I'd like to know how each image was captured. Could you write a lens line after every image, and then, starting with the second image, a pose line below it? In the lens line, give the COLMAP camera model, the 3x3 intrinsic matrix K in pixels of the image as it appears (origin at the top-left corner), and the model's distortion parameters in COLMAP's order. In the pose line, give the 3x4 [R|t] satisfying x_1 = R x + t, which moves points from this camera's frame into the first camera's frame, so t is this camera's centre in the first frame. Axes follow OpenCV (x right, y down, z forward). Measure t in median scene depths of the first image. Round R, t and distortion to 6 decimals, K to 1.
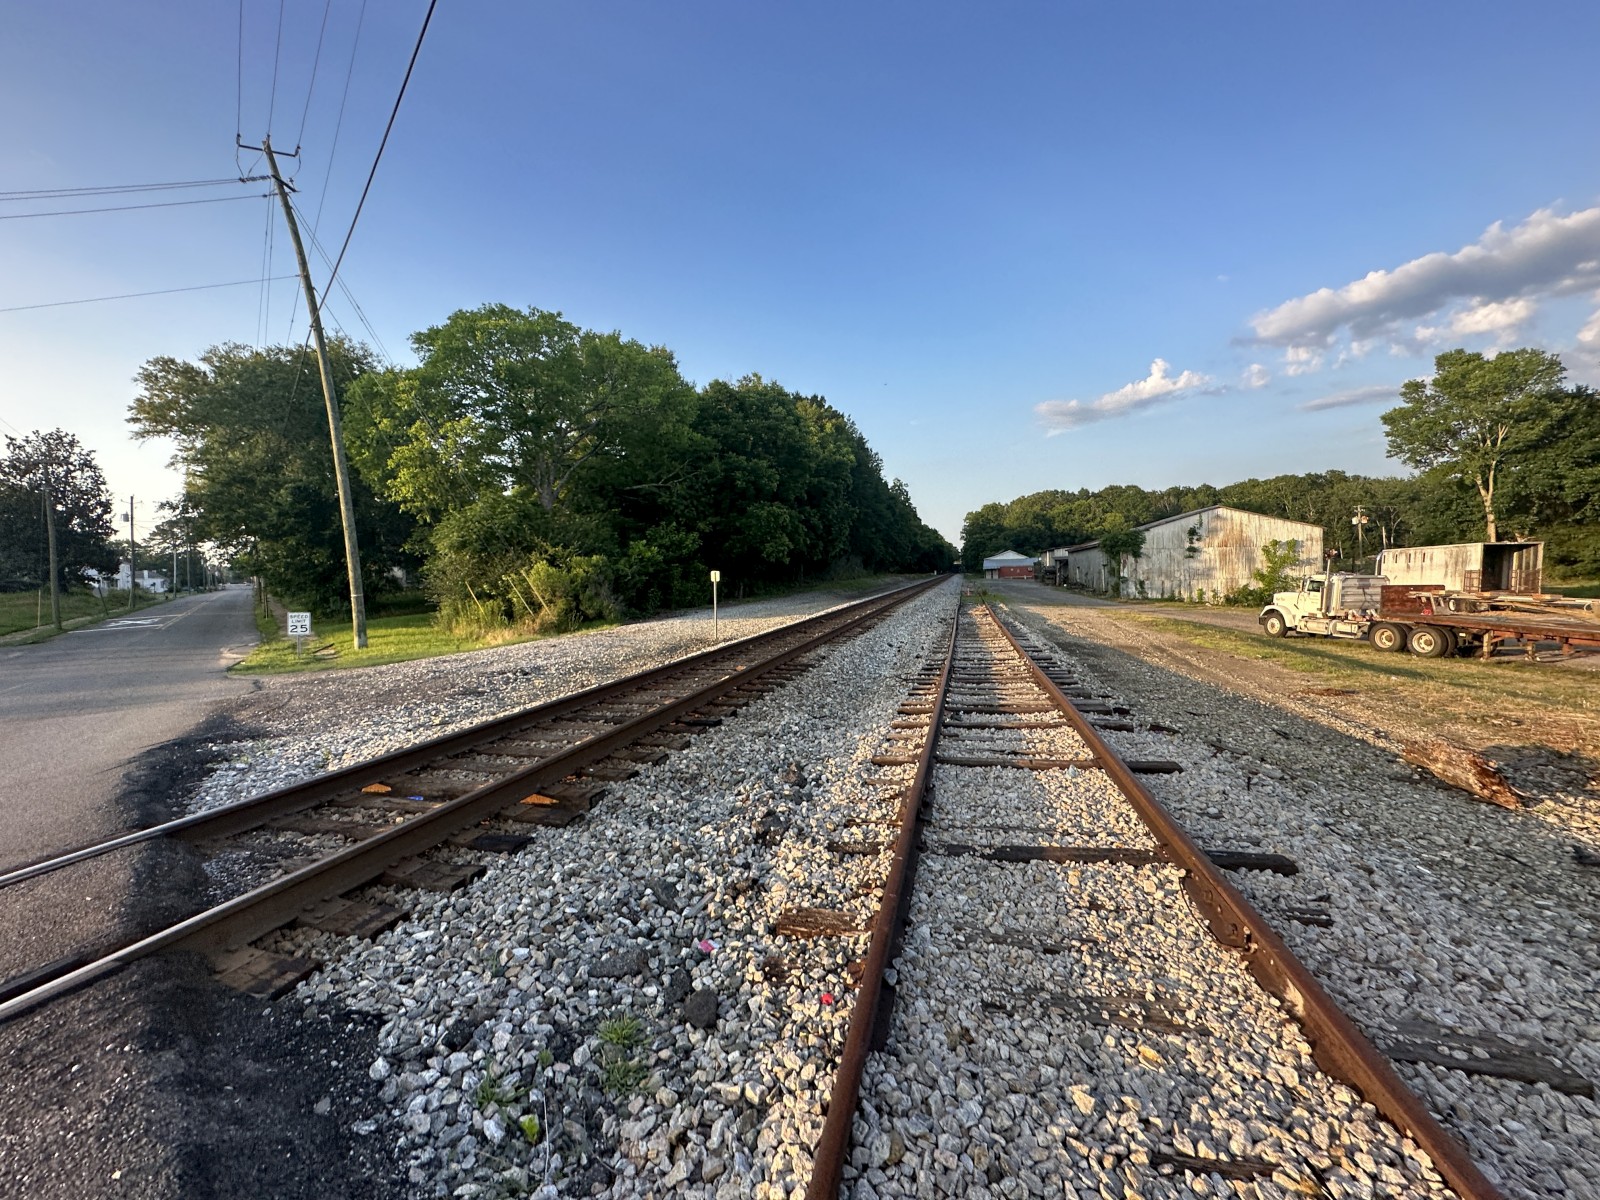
lens RADIAL K [[635.6, 0, 797.2], [0, 635.6, 599.6], [0, 0, 1]] dist [-0.002360, 0.000036]
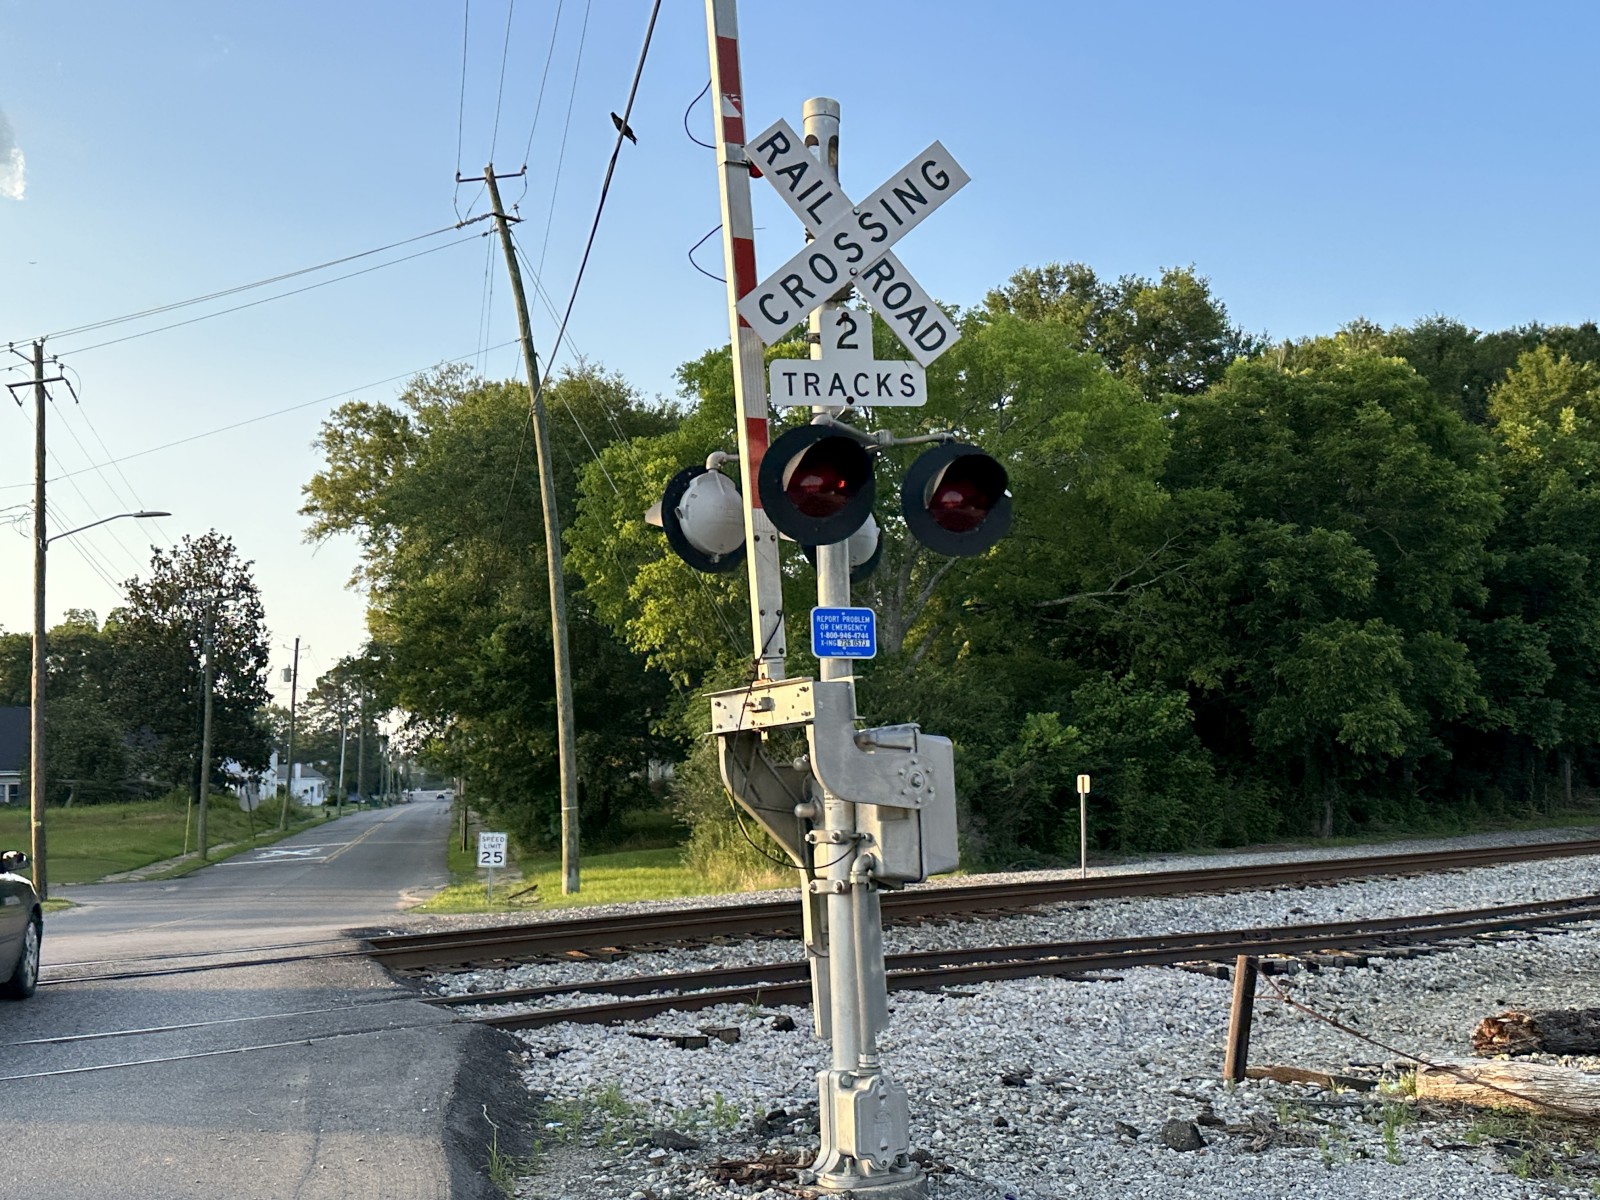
lens RADIAL K [[1706.8, 0, 802.2], [0, 1706.8, 607.3], [0, 0, 1]] dist [0.195266, -0.363215]
pose [[0.871403, -0.039135, -0.489005, 0.143641], [-0.028959, 0.990971, -0.130912, 0.004827], [0.489713, 0.128238, 0.862401, -0.158464]]
